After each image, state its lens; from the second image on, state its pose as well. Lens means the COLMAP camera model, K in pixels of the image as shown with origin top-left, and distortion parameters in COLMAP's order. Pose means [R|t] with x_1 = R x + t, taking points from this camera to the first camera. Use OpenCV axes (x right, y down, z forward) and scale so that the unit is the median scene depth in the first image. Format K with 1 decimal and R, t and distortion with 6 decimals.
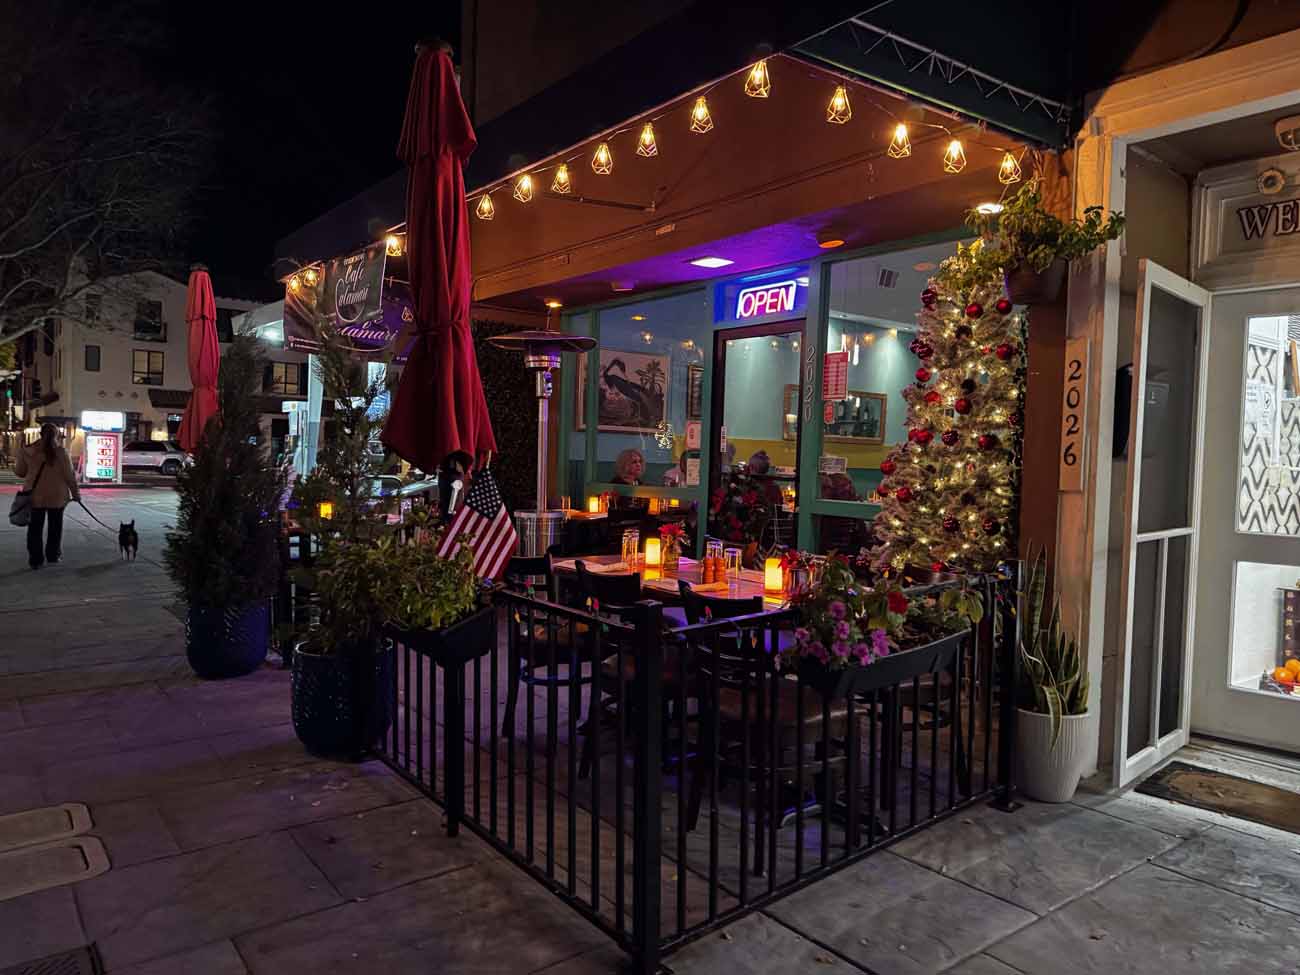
lens RADIAL K [[913.0, 0, 649.7], [0, 913.0, 486.6], [0, 0, 1]] dist [0.022822, -0.003792]
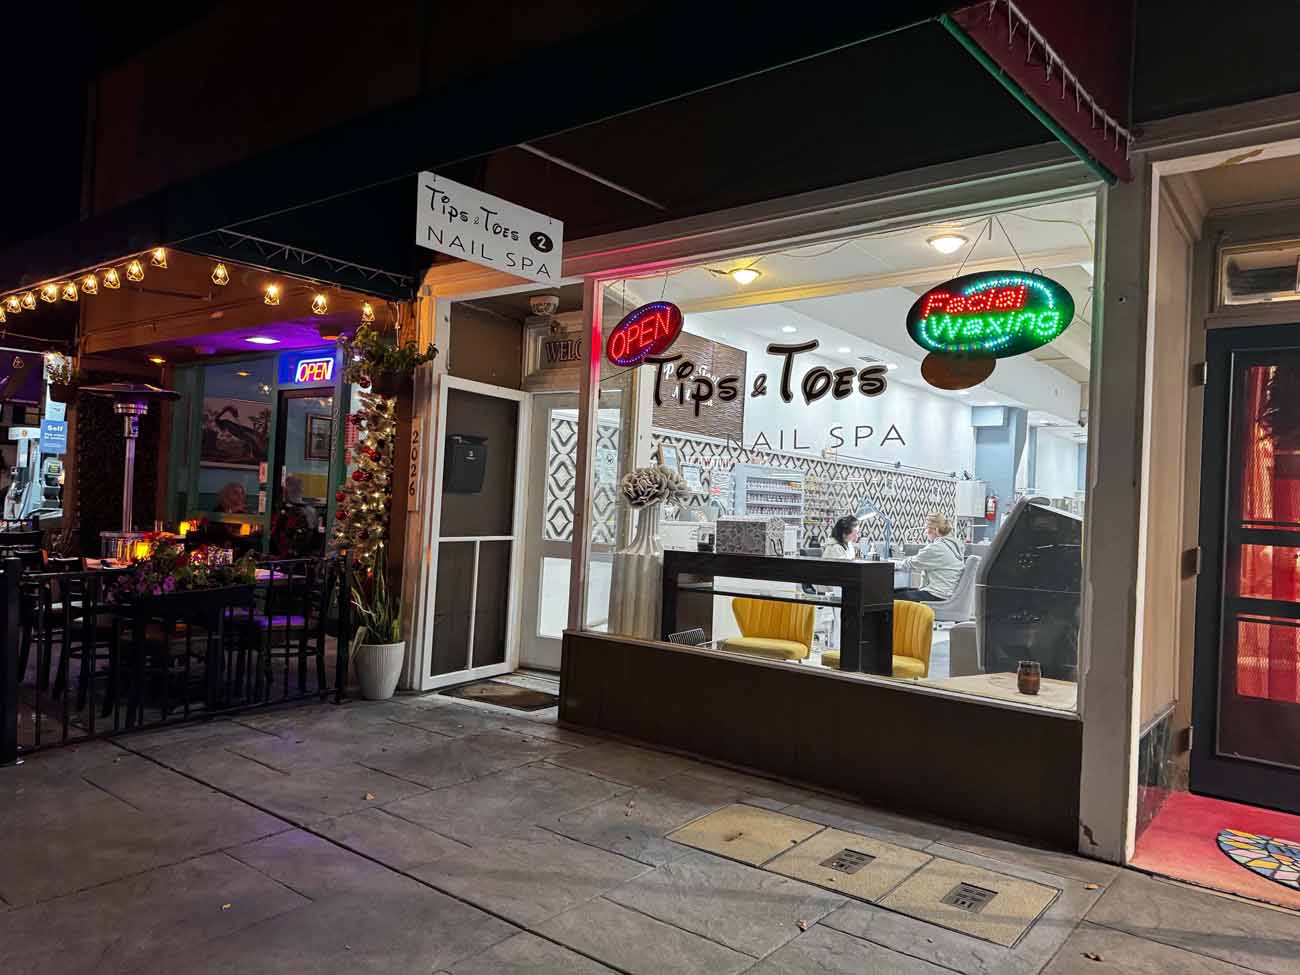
lens RADIAL K [[913.0, 0, 649.8], [0, 913.0, 490.5], [0, 0, 1]] dist [0.022822, -0.003792]
pose [[0.966827, 0.018530, 0.254759, 0.246820], [-0.008356, 0.999126, -0.040959, 0.016947], [-0.255295, 0.037472, 0.966137, -0.364655]]
